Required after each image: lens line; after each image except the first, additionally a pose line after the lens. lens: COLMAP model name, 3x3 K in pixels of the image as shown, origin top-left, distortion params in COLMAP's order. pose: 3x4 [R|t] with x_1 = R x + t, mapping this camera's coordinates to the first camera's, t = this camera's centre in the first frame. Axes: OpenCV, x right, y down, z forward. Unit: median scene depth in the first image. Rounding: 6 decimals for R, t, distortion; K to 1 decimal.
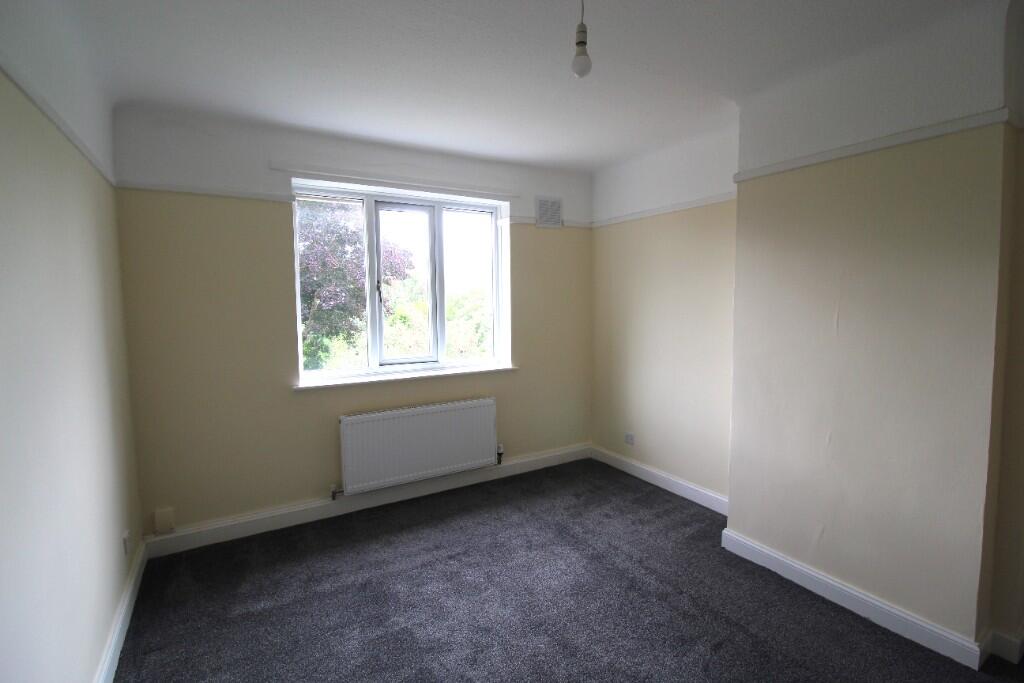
lens RADIAL K [[471.2, 0, 512.0], [0, 471.2, 341.5], [0, 0, 1]] dist [-0.035319, -0.000123]
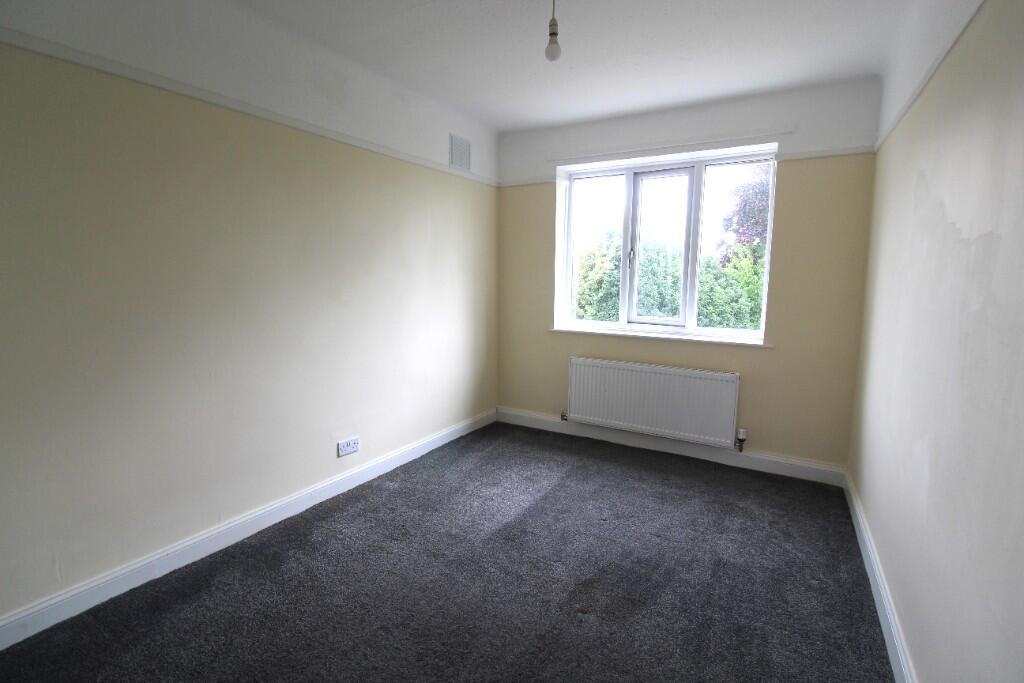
lens RADIAL K [[469.4, 0, 513.4], [0, 469.4, 316.2], [0, 0, 1]] dist [0.000423, 0.000038]
pose [[0.487918, 0.121997, -0.864322, 0.528007], [-0.063291, 0.992523, 0.104364, -0.060262], [0.870592, 0.003783, 0.491991, 0.202360]]
